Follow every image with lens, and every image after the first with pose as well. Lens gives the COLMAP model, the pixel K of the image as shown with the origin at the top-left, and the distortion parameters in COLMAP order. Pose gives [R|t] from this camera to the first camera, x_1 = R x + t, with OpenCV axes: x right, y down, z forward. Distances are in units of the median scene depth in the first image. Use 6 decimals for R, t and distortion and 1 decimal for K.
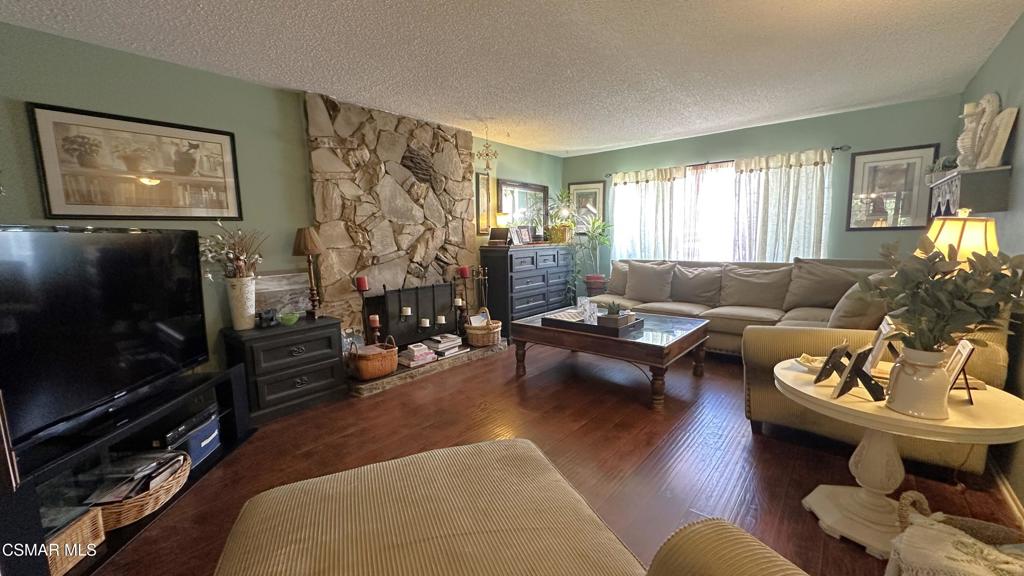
lens RADIAL K [[410.7, 0, 512.0], [0, 410.7, 288.0], [0, 0, 1]] dist [-0.000274, 0.000531]
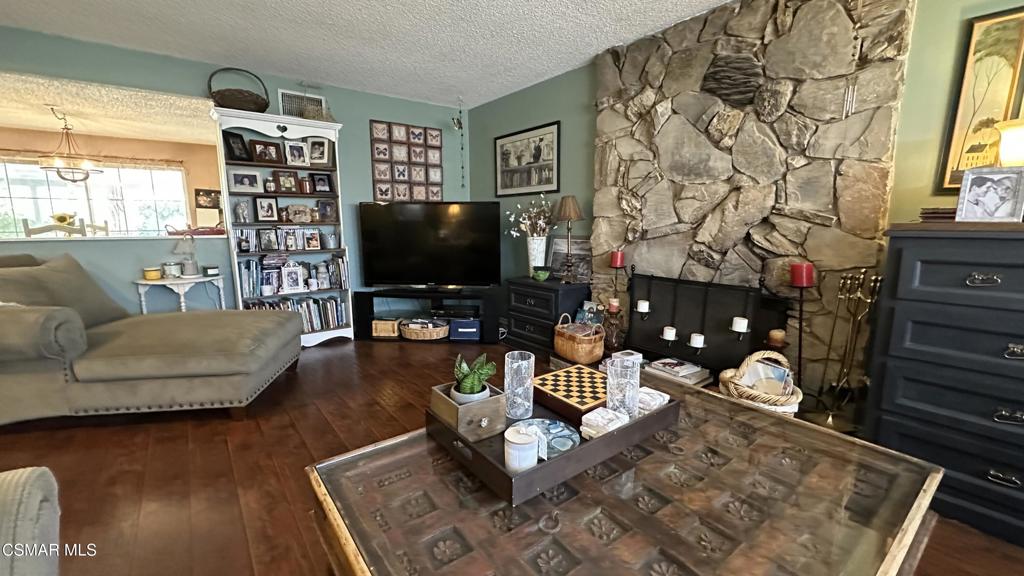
lens RADIAL K [[424.1, 0, 512.0], [0, 424.1, 288.0], [0, 0, 1]] dist [0.000533, 0.000283]
pose [[-0.210904, 0.175798, -0.961569, 0.473994], [-0.115456, 0.972330, 0.203089, -0.093333], [0.970665, 0.153851, -0.184771, 0.836988]]
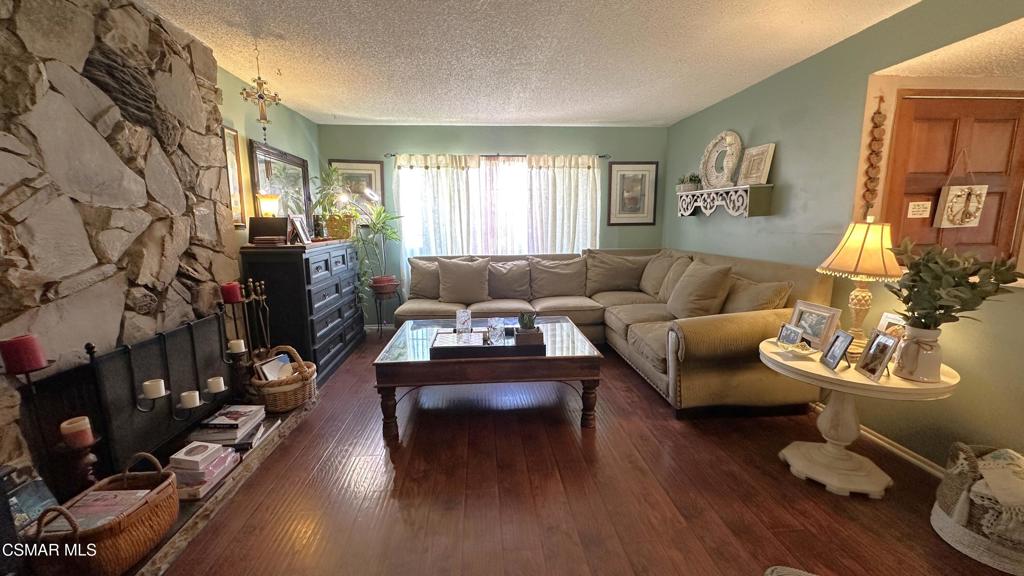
lens RADIAL K [[410.7, 0, 512.0], [0, 410.7, 288.0], [0, 0, 1]] dist [-0.000274, 0.000531]
pose [[0.714716, -0.100958, 0.692090, -0.256490], [0.082595, 0.994786, 0.059819, -0.051610], [-0.694521, 0.014410, 0.719328, 0.326016]]
